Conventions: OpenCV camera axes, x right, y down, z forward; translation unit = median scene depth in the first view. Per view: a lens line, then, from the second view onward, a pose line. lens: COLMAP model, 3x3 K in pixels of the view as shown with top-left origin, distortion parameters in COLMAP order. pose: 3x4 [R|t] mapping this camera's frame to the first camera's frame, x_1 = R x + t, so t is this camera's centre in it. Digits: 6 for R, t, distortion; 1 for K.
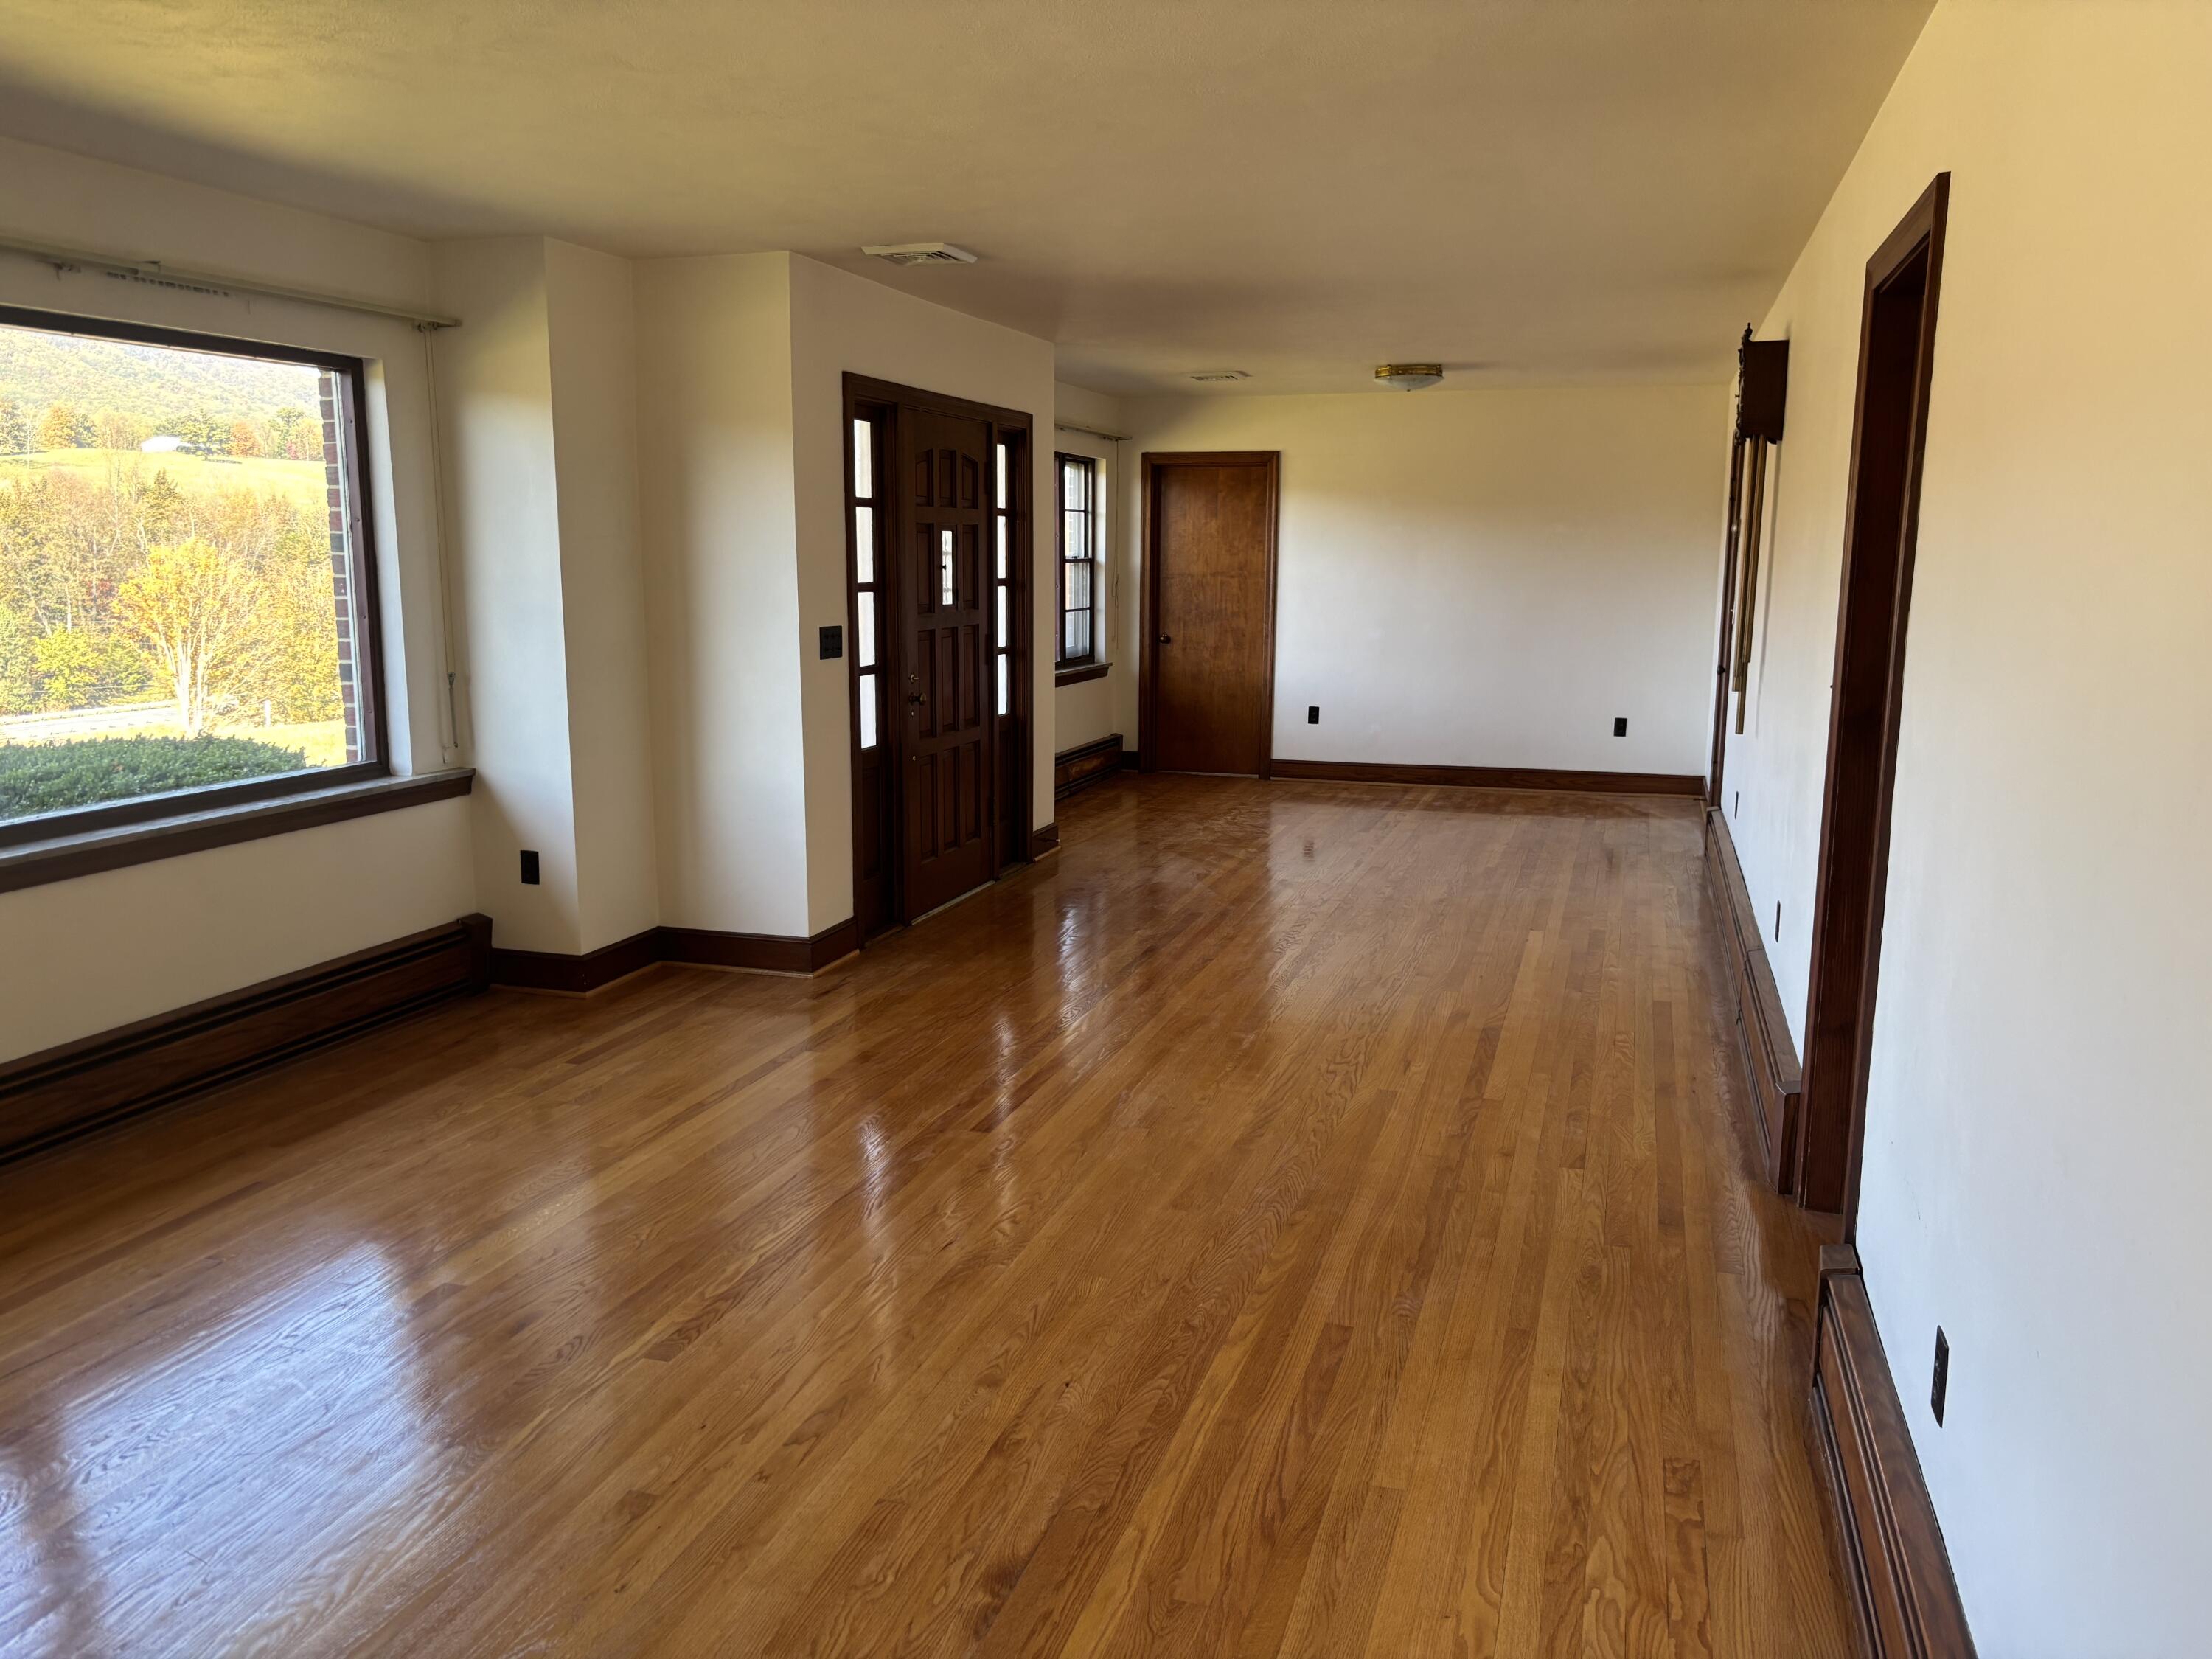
lens RADIAL K [[1665.6, 0, 1090.4], [0, 1665.6, 828.6], [0, 0, 1]] dist [0.040170, -0.041873]
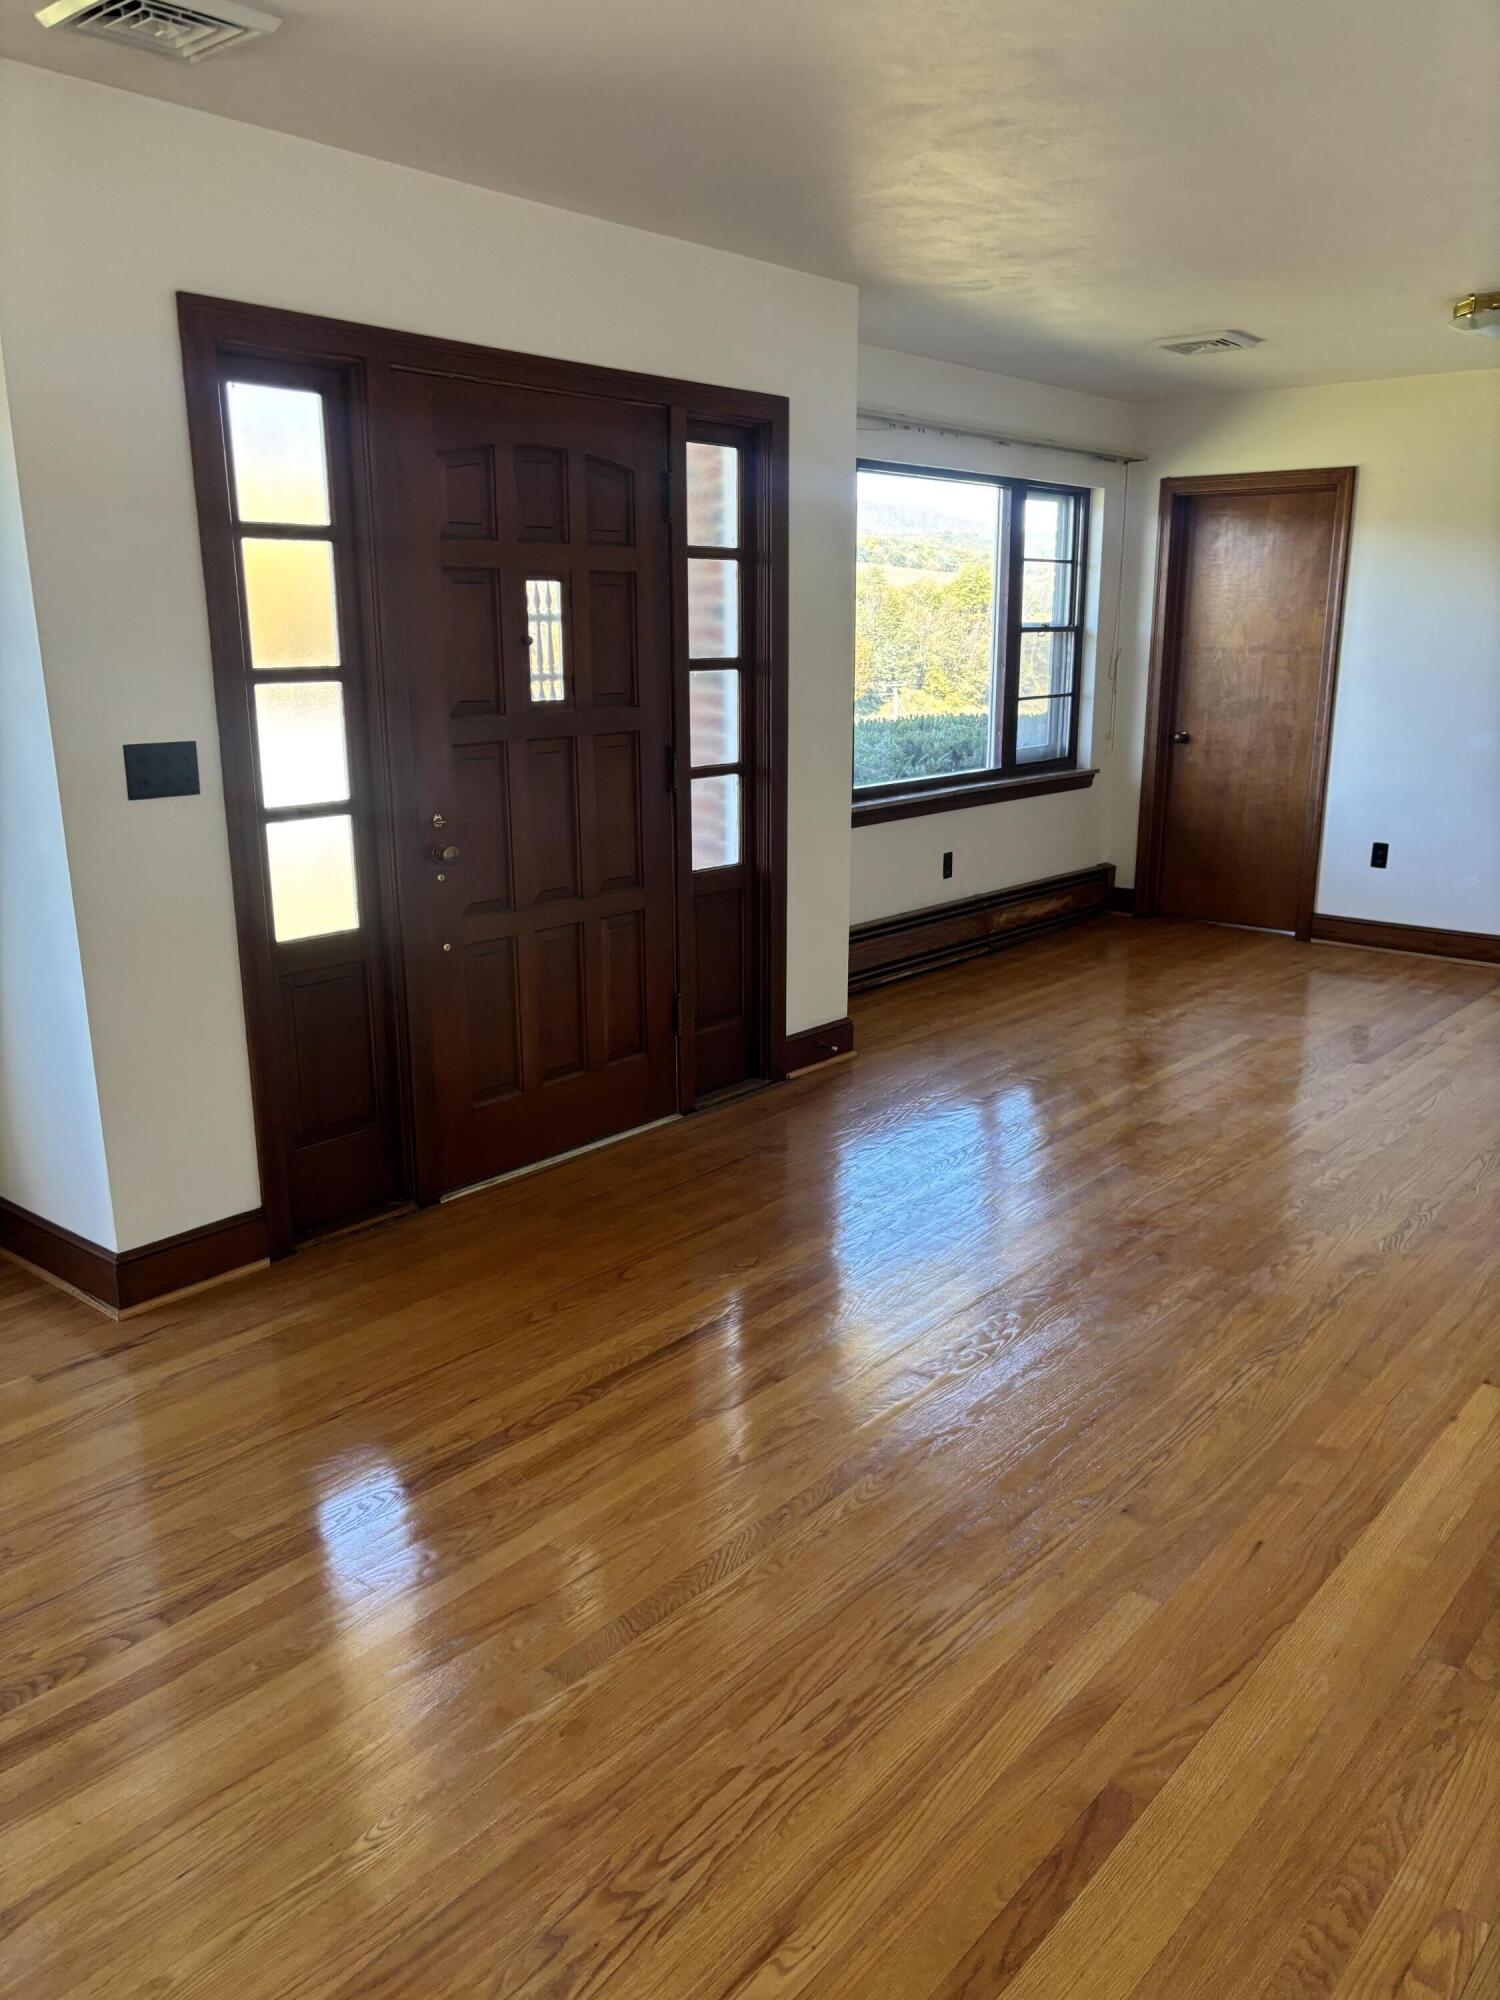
lens RADIAL K [[1505.9, 0, 805.2], [0, 1505.9, 1003.9], [0, 0, 1]] dist [0.040170, -0.041873]
pose [[0.931210, 0.090190, -0.353148, 0.183024], [-0.060195, 0.993652, 0.095040, -0.067781], [0.359478, -0.067244, 0.930728, 0.416050]]
